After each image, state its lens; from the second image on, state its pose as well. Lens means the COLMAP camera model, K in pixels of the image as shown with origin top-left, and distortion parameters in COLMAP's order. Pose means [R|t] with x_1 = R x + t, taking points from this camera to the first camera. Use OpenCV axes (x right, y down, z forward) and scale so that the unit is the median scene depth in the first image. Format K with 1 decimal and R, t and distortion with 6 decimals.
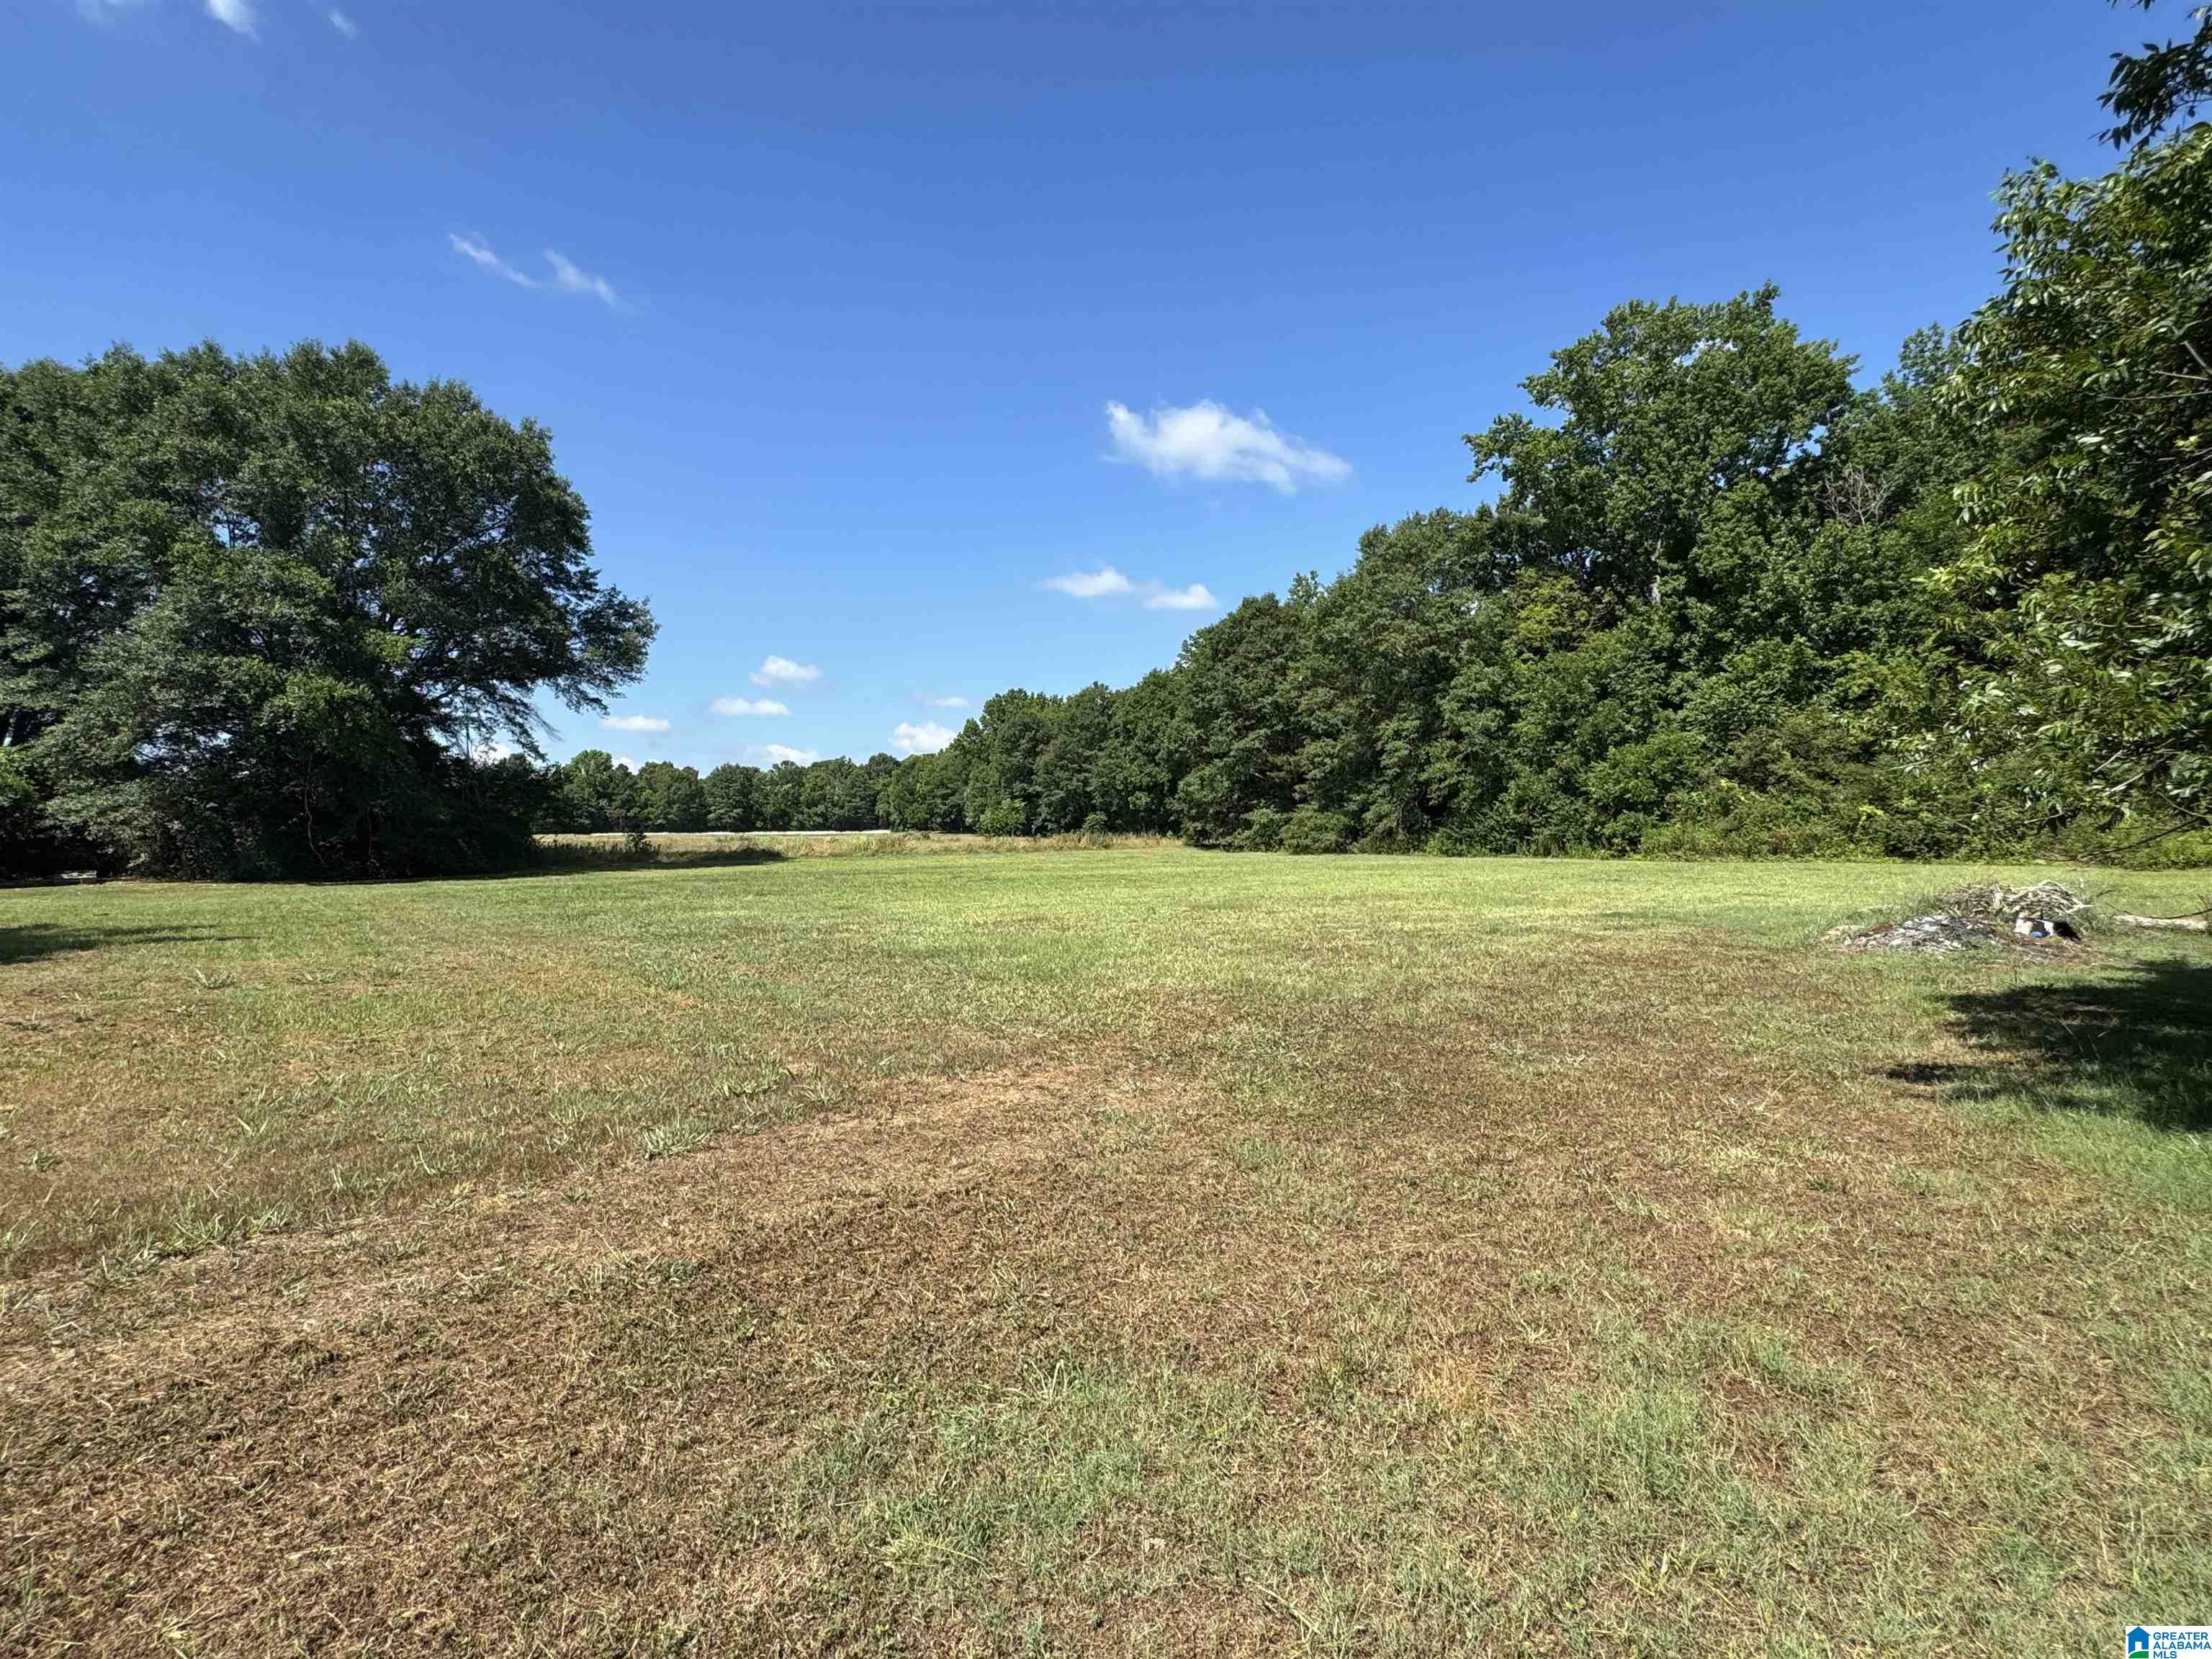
lens RADIAL K [[1104.1, 0, 1097.5], [0, 1104.1, 830.9], [0, 0, 1]] dist [-0.005048, 0.001395]
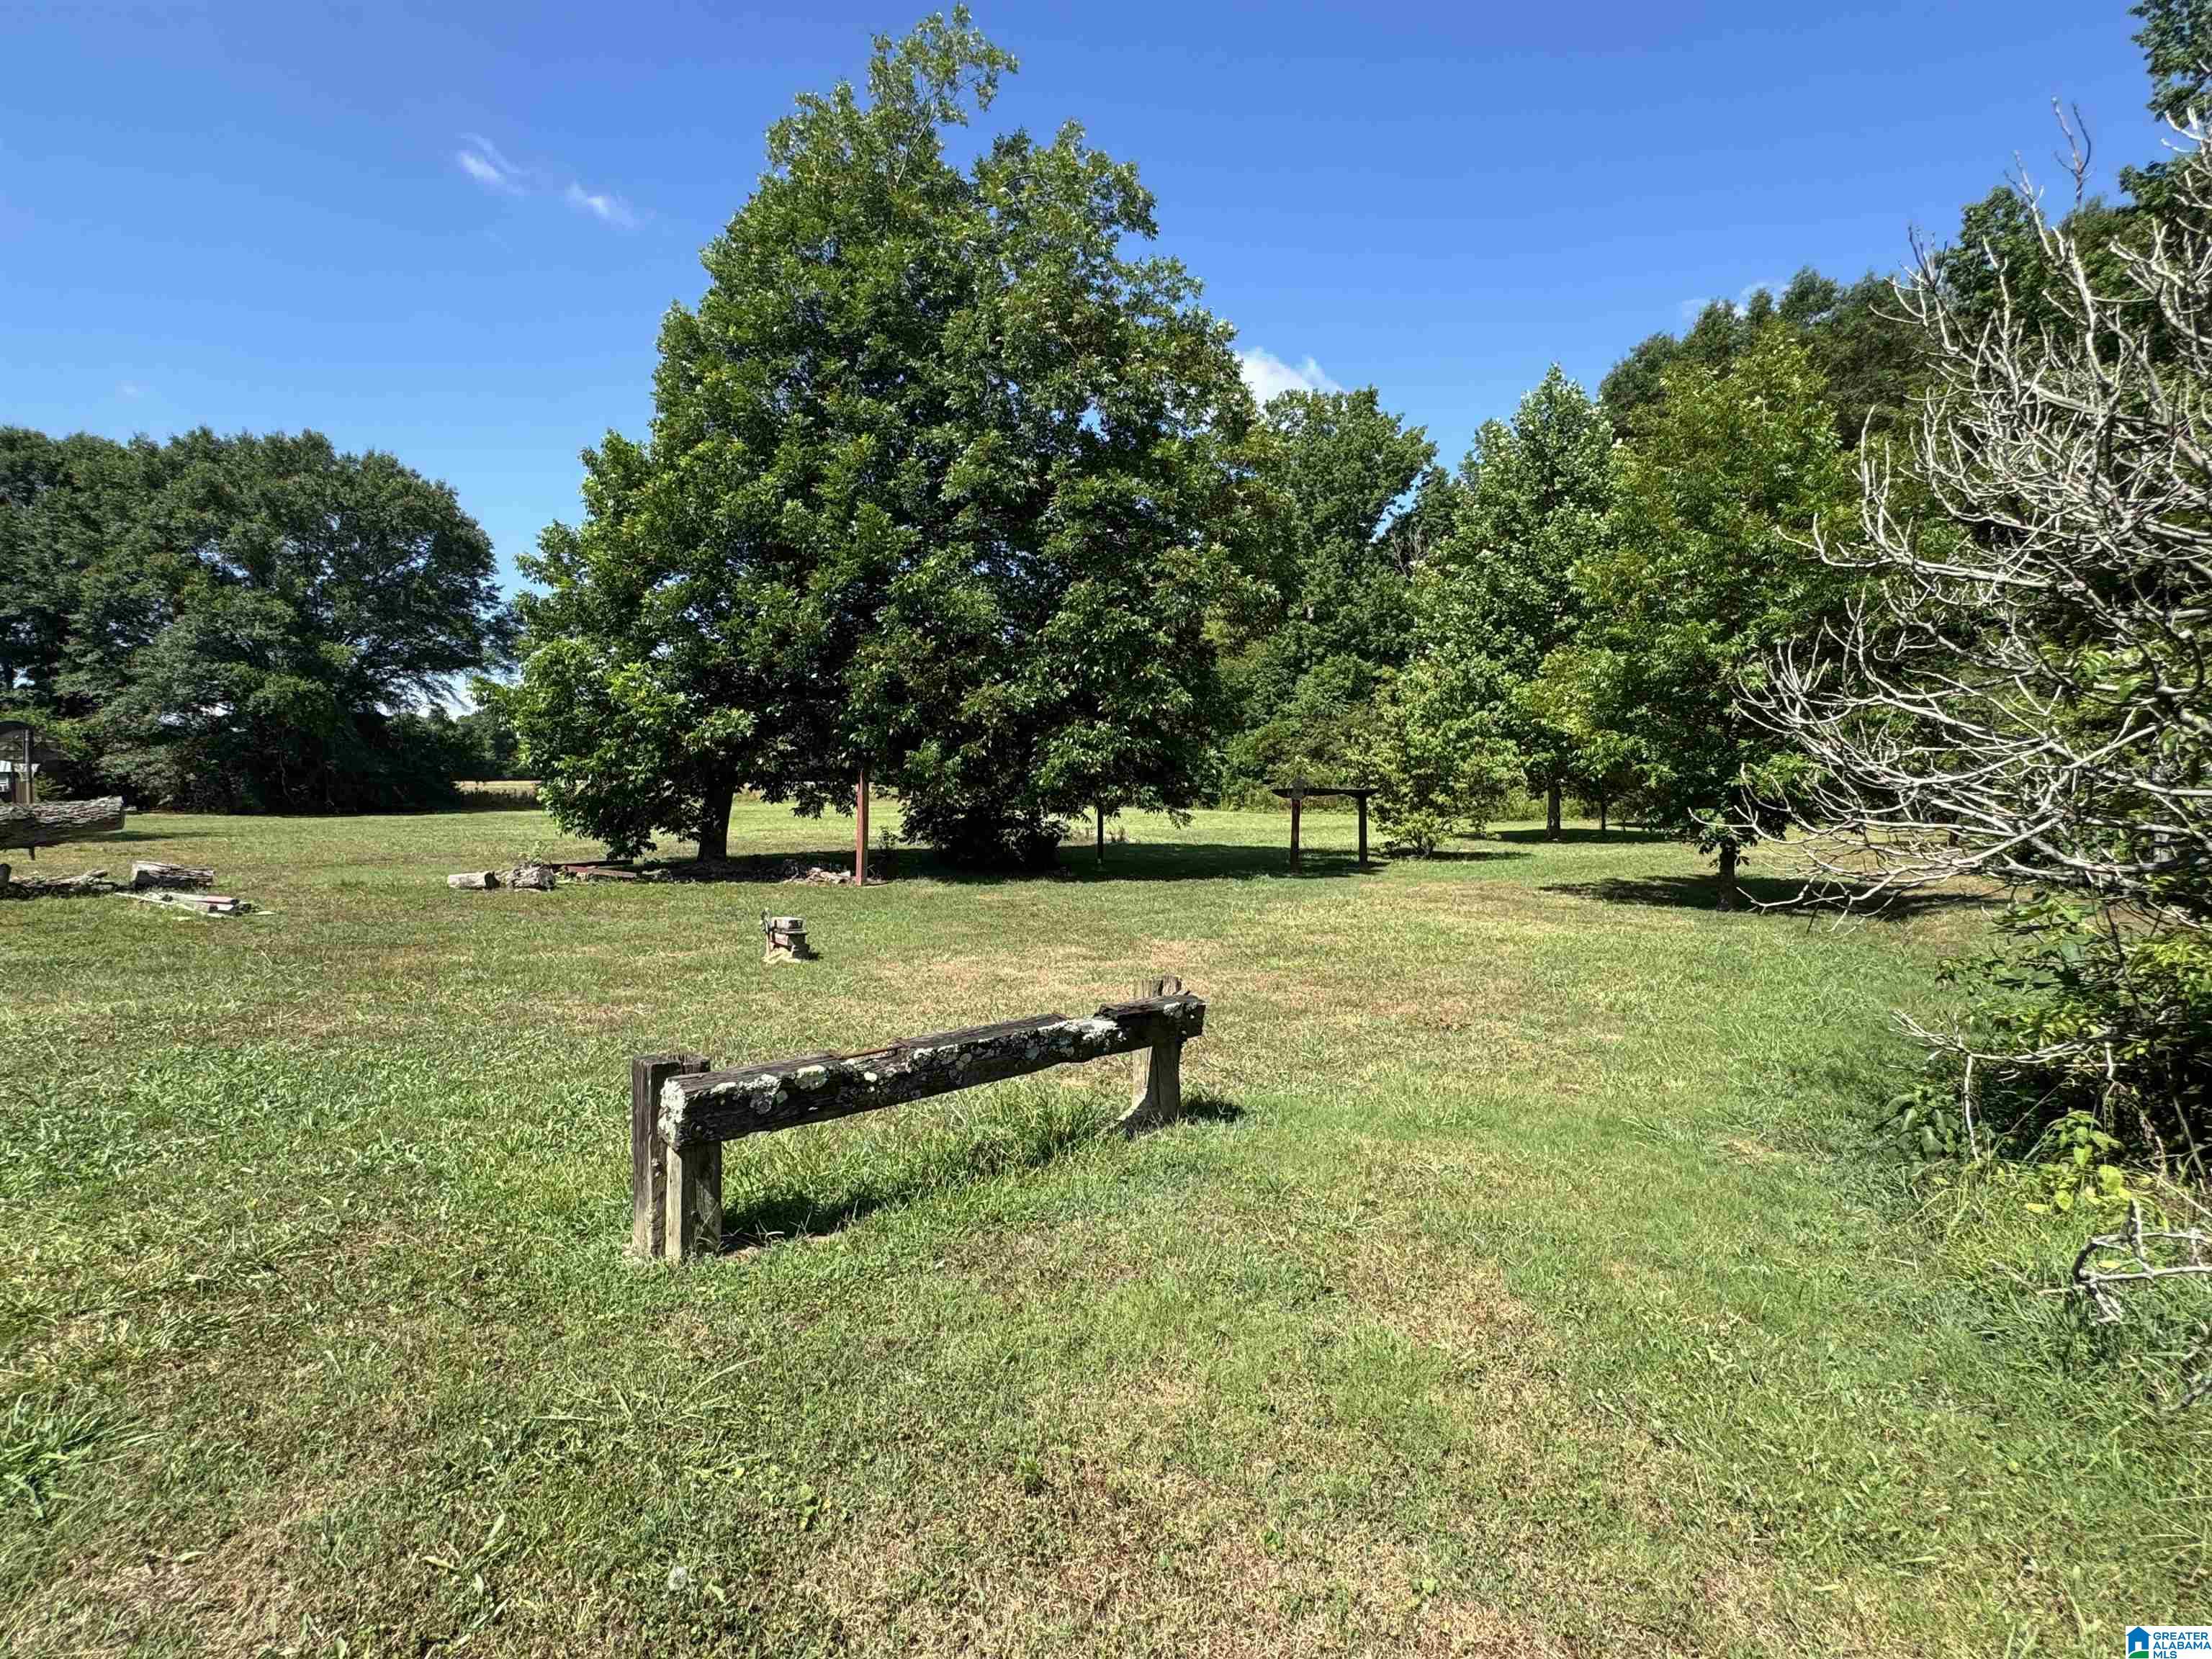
lens RADIAL K [[1104.1, 0, 1122.7], [0, 1104.1, 834.8], [0, 0, 1]] dist [-0.005048, 0.001395]
pose [[0.999815, 0.011726, 0.015261, 0.354271], [-0.012522, 0.998506, 0.053195, -0.019665], [-0.014614, -0.053376, 0.998468, -0.452106]]
